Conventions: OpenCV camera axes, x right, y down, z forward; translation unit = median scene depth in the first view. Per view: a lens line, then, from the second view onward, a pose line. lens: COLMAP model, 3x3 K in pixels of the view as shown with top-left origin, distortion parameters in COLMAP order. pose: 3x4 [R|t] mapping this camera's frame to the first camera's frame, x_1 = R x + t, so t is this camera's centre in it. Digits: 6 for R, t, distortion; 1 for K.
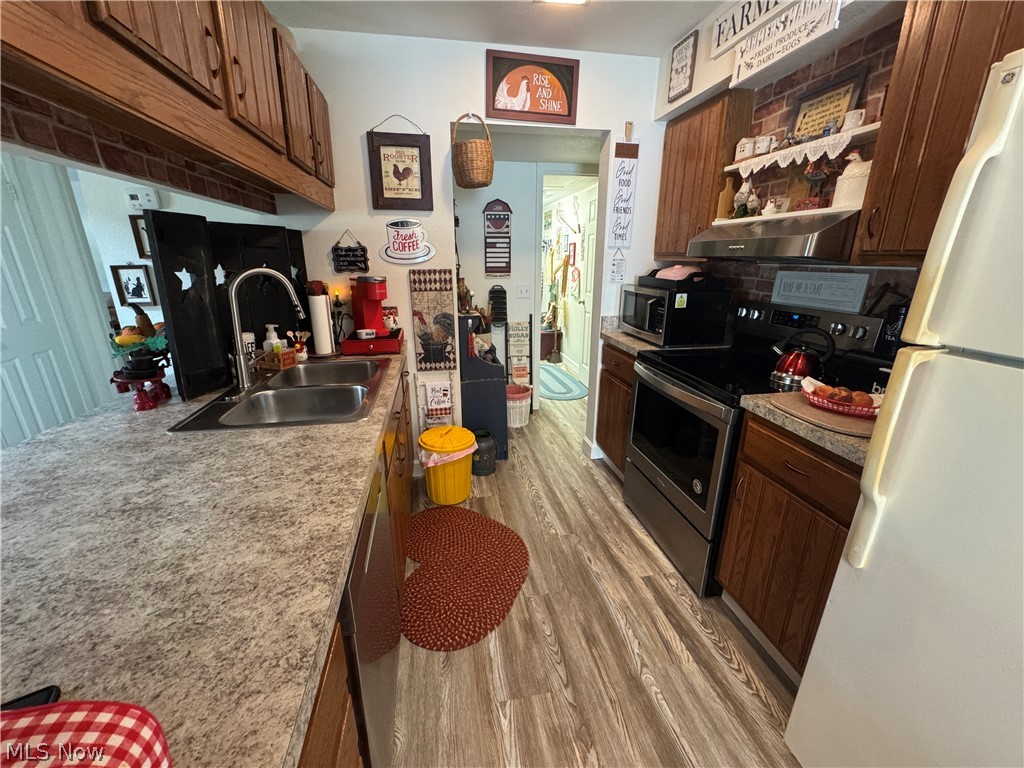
lens RADIAL K [[409.9, 0, 511.2], [0, 409.9, 384.7], [0, 0, 1]] dist [-0.002376, 0.000108]
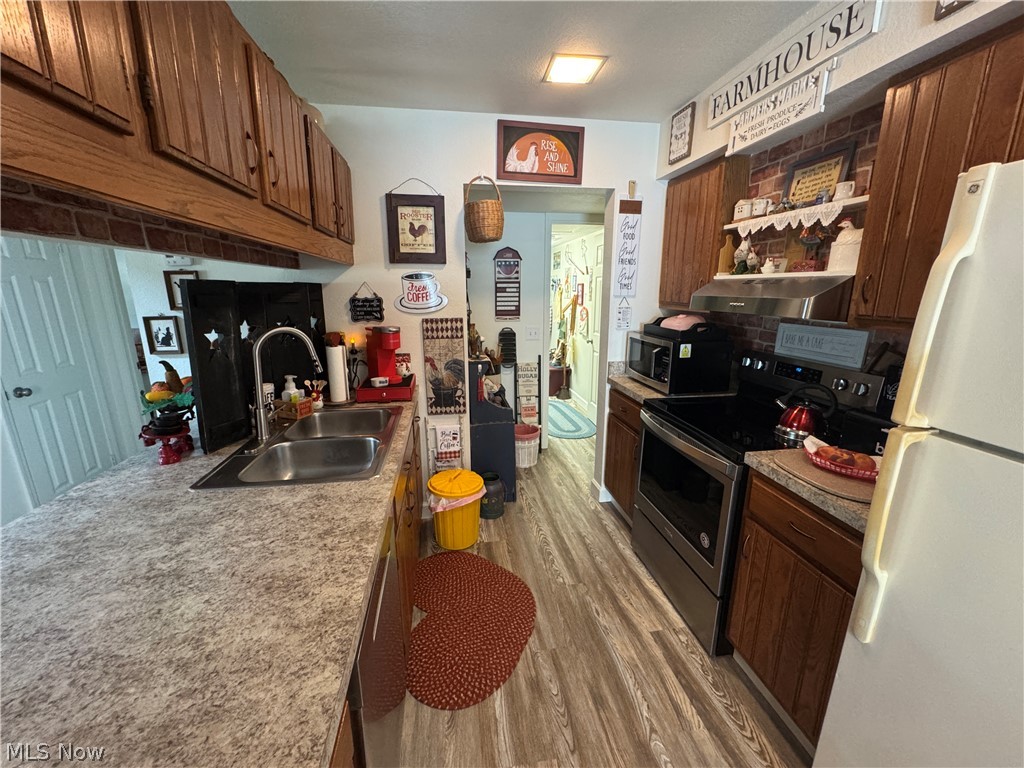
lens RADIAL K [[408.8, 0, 511.5], [0, 408.8, 384.8], [0, 0, 1]] dist [-0.002254, 0.000189]
pose [[0.999691, 0.004727, -0.024411, 0.004902], [-0.006419, 0.997546, -0.069718, -0.044755], [0.024021, 0.069853, 0.997268, -0.023147]]
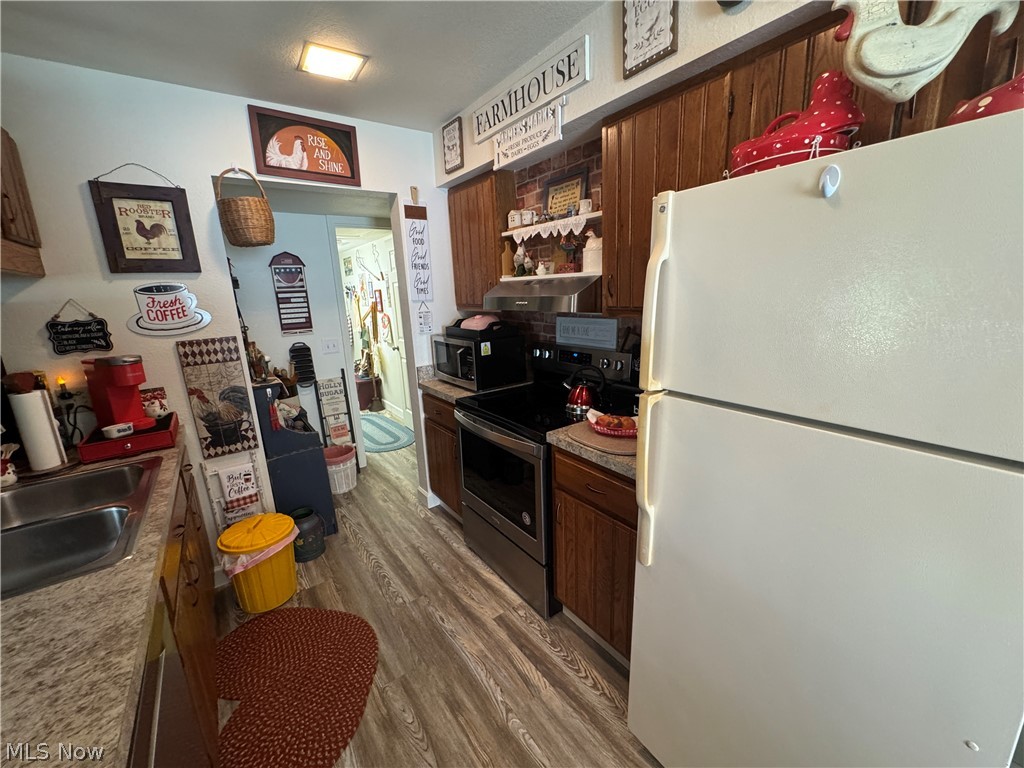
lens RADIAL K [[408.8, 0, 511.5], [0, 408.8, 384.8], [0, 0, 1]] dist [-0.002254, 0.000189]
pose [[0.902482, -0.134104, 0.409319, 0.015147], [0.166579, 0.985021, -0.044561, -0.048112], [-0.397212, 0.108399, 0.911303, -0.014468]]
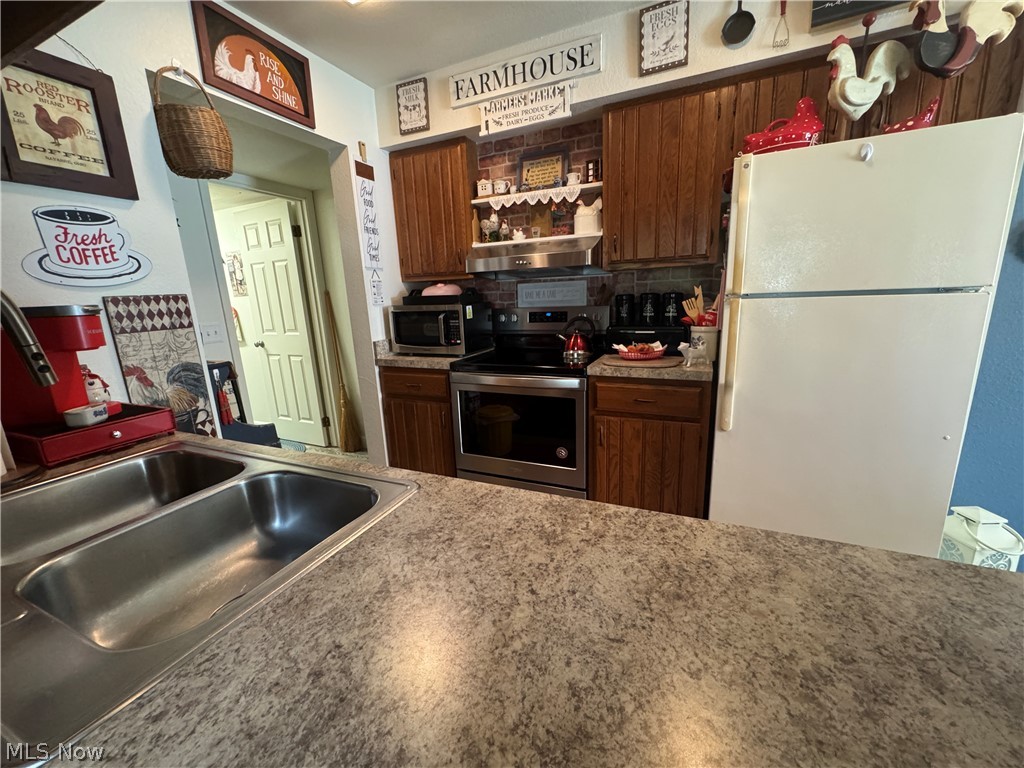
lens RADIAL K [[409.9, 0, 511.2], [0, 409.9, 384.7], [0, 0, 1]] dist [-0.002376, 0.000108]
pose [[0.570816, -0.205109, 0.795047, -0.432558], [0.285251, 0.957522, 0.042225, -0.029721], [-0.769936, 0.202685, 0.605076, 0.269516]]
